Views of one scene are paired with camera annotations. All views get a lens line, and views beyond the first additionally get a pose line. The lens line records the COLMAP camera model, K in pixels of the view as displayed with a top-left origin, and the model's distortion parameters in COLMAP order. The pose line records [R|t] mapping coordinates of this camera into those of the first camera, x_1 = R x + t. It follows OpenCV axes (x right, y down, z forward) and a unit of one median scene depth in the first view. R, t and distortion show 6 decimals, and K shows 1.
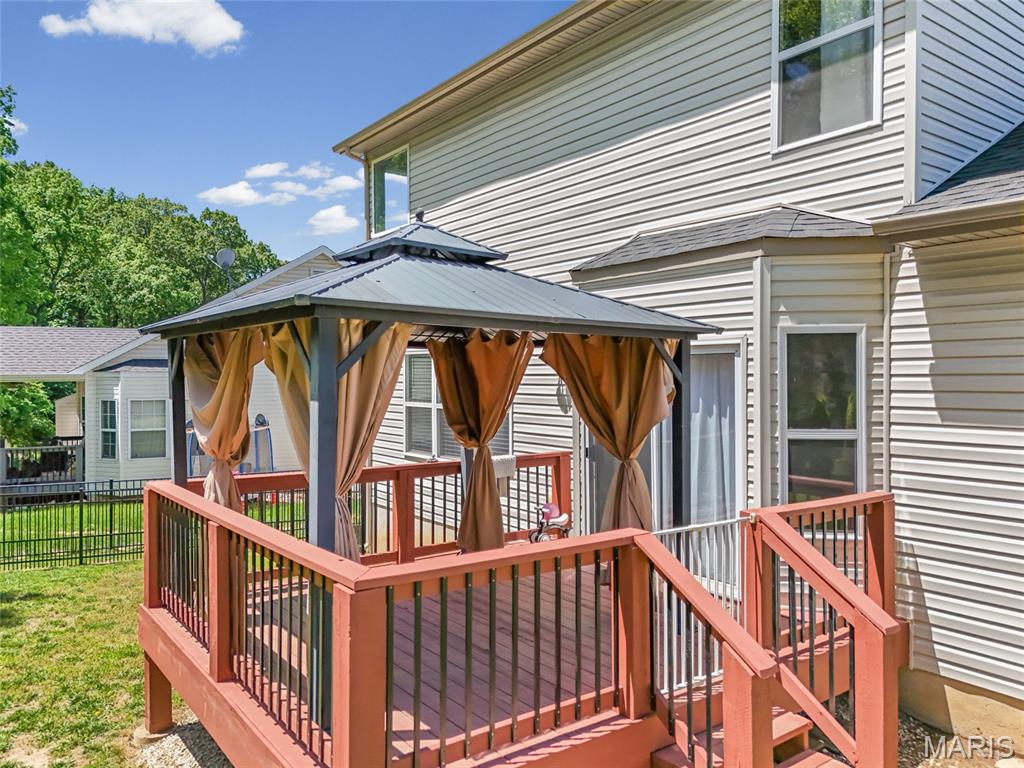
lens RADIAL K [[761.5, 0, 506.9], [0, 761.5, 378.5], [0, 0, 1]] dist [0.073172, -0.054800]
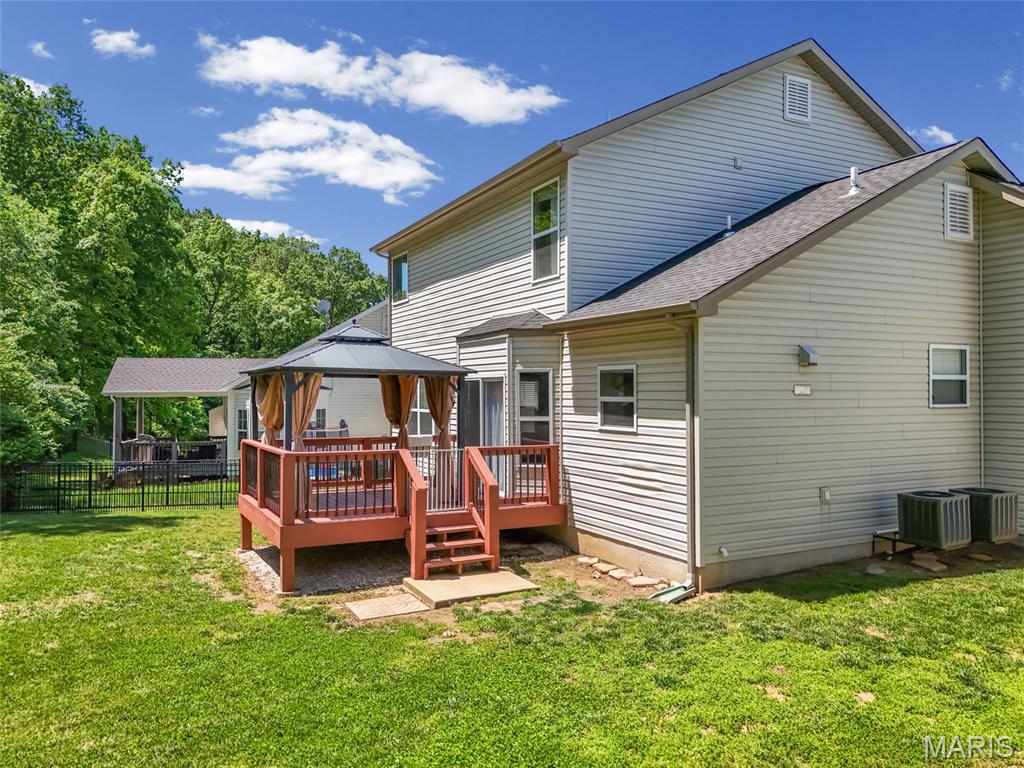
lens RADIAL K [[761.5, 0, 506.9], [0, 761.5, 378.5], [0, 0, 1]] dist [0.073172, -0.054800]
pose [[0.987043, -0.003138, -0.160428, 0.666870], [-0.000443, 0.999752, -0.022283, 0.006086], [0.160458, 0.022065, 0.986796, -1.109184]]
